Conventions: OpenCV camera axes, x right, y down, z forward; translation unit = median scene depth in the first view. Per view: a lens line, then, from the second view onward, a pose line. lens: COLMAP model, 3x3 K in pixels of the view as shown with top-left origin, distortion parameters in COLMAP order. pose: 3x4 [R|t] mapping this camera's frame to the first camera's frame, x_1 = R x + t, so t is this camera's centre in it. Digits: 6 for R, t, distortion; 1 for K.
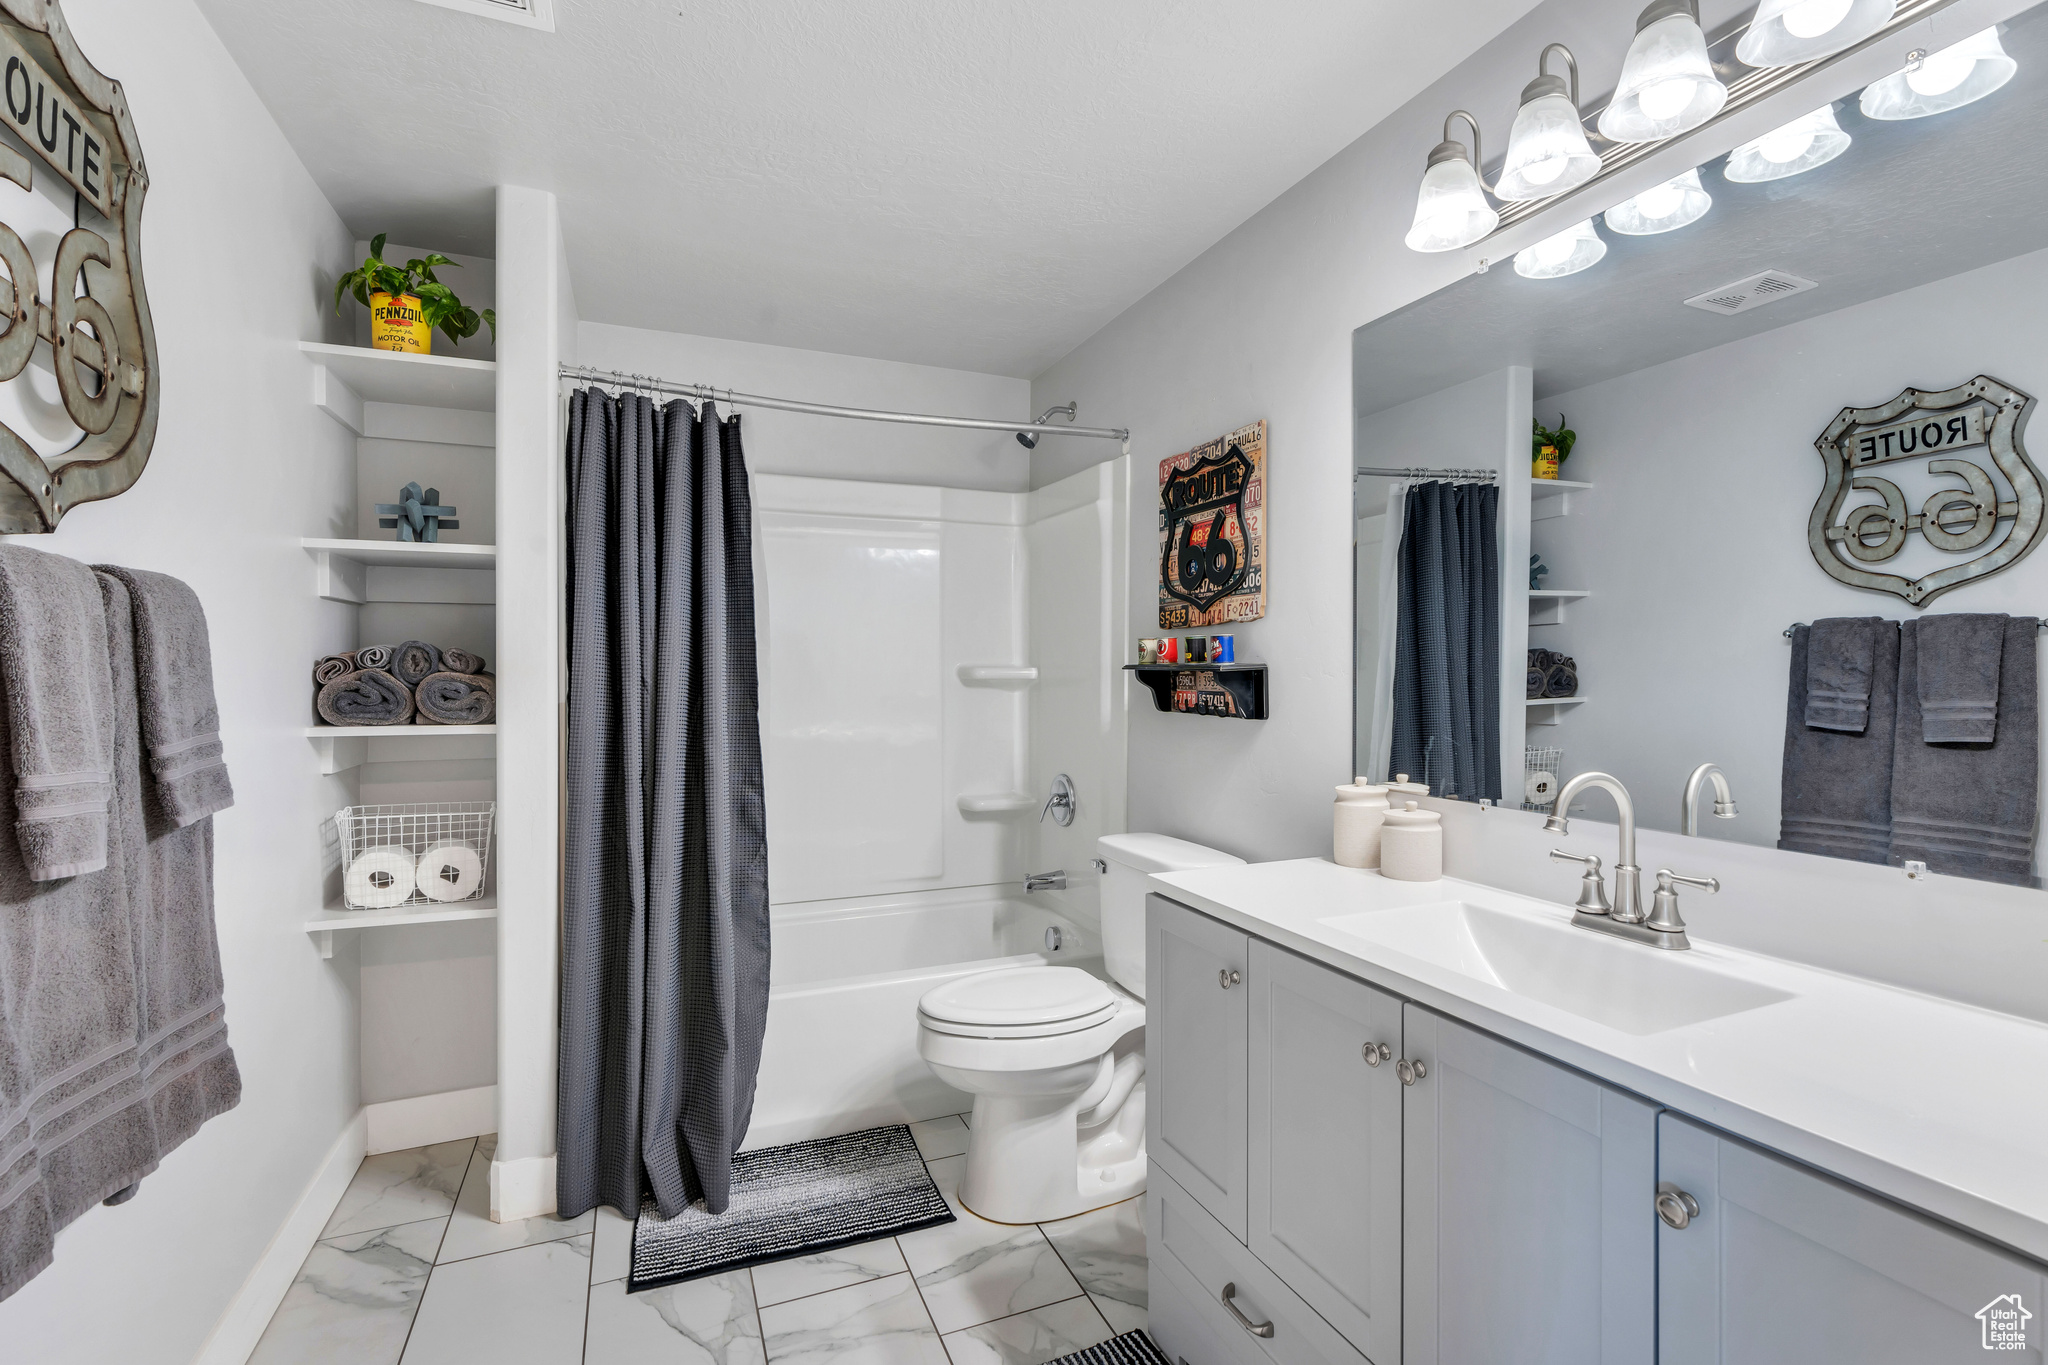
lens RADIAL K [[924.4, 0, 1032.0], [0, 924.4, 671.1], [0, 0, 1]] dist [-0.003669, 0.000546]
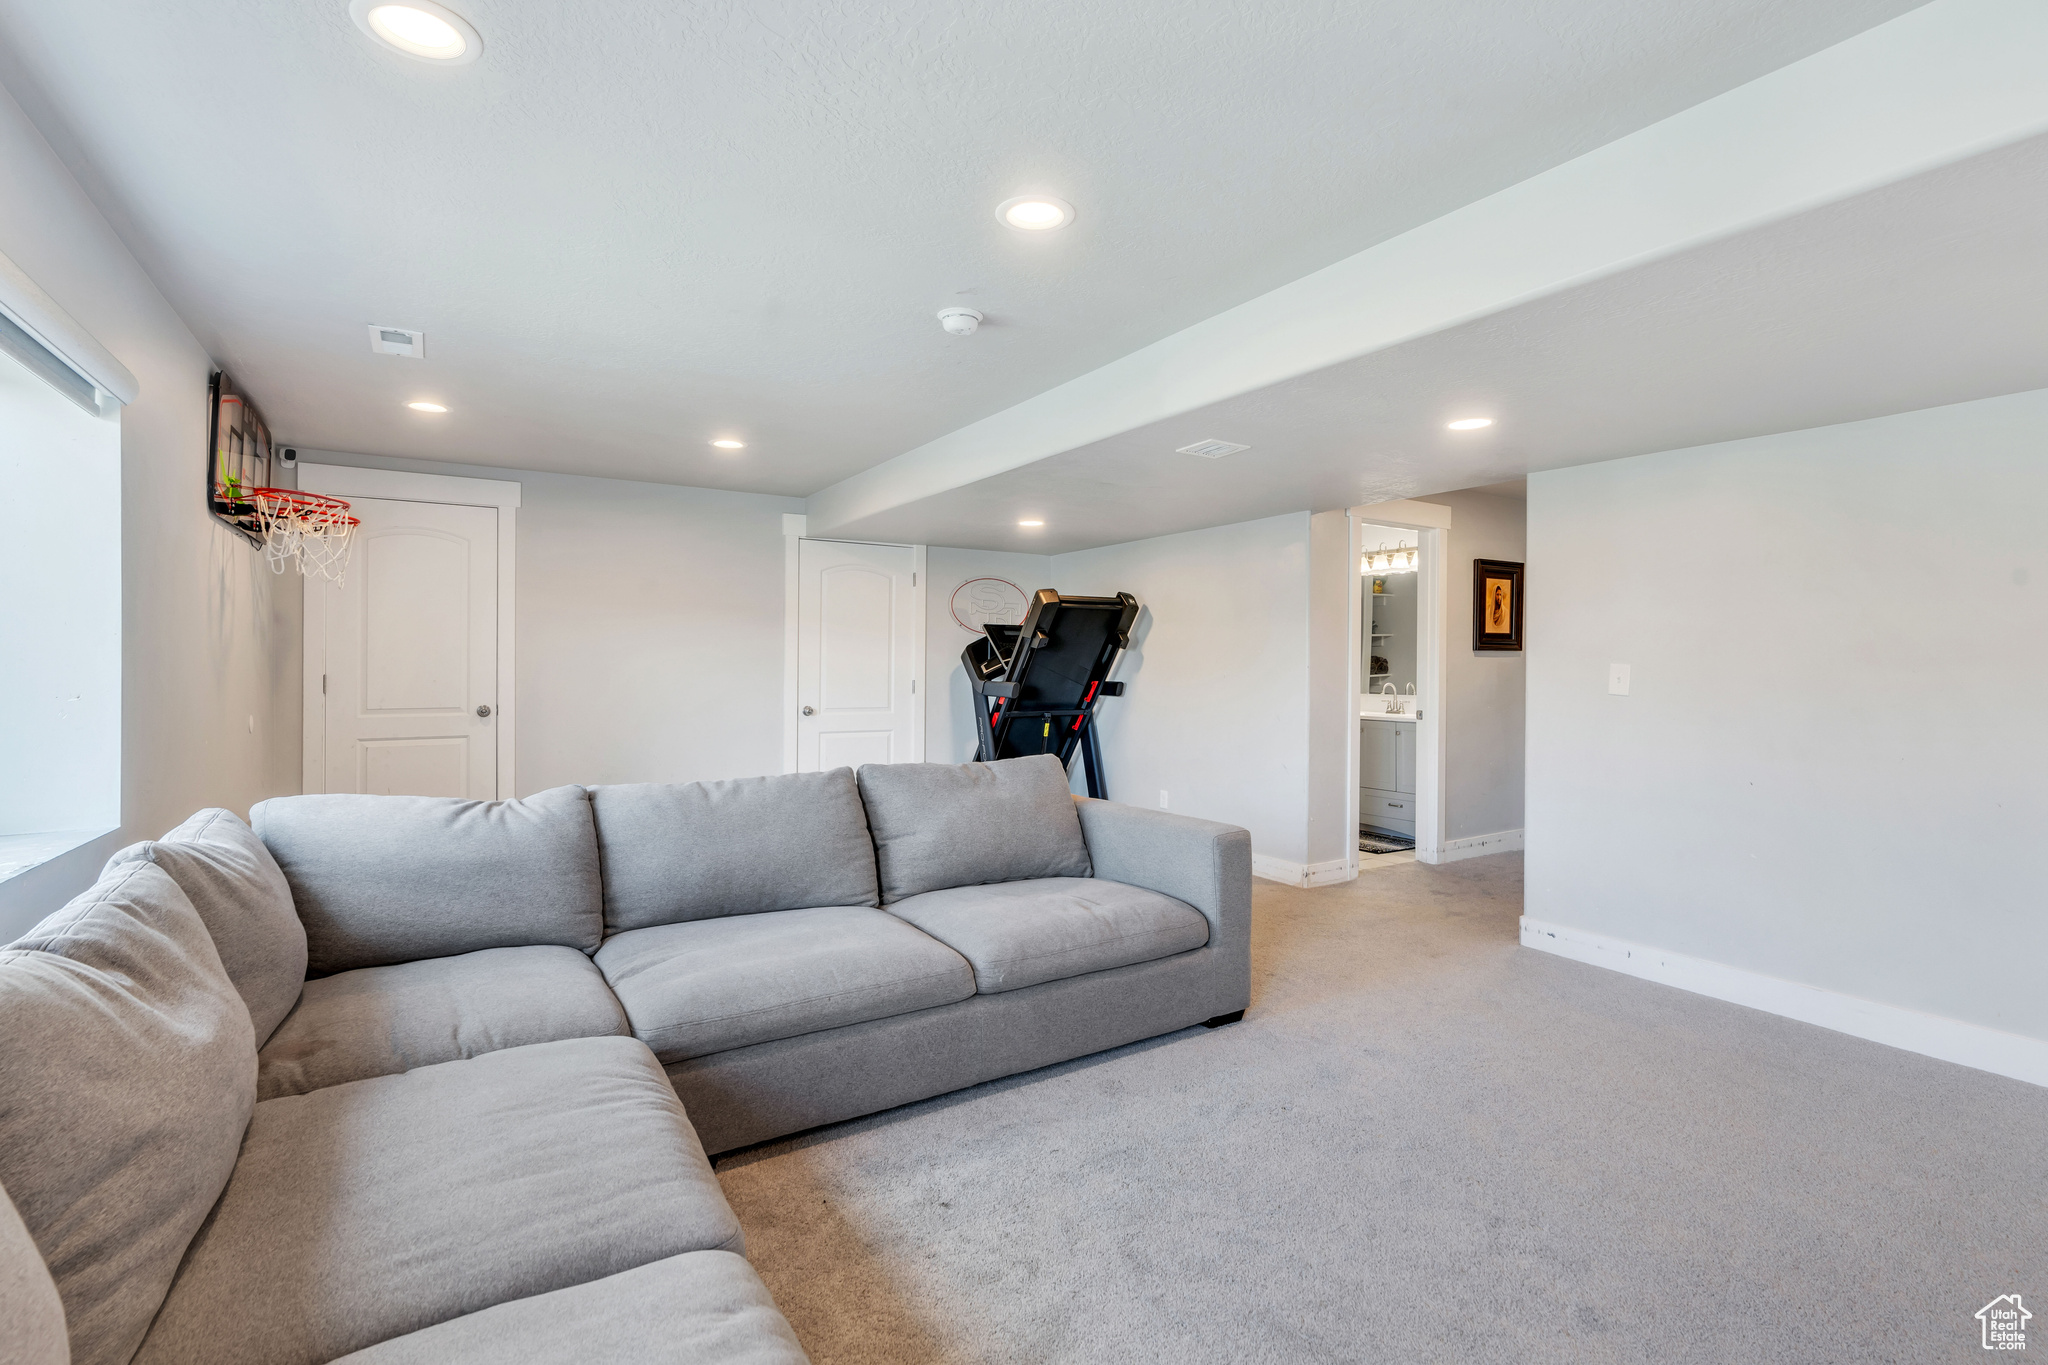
lens RADIAL K [[924.4, 0, 1032.0], [0, 924.4, 671.1], [0, 0, 1]] dist [-0.003669, 0.000546]
pose [[0.987273, 0.006292, 0.158907, -0.893500], [-0.007209, 0.999961, 0.005196, 0.014729], [-0.158868, -0.006276, 0.987280, -1.549027]]
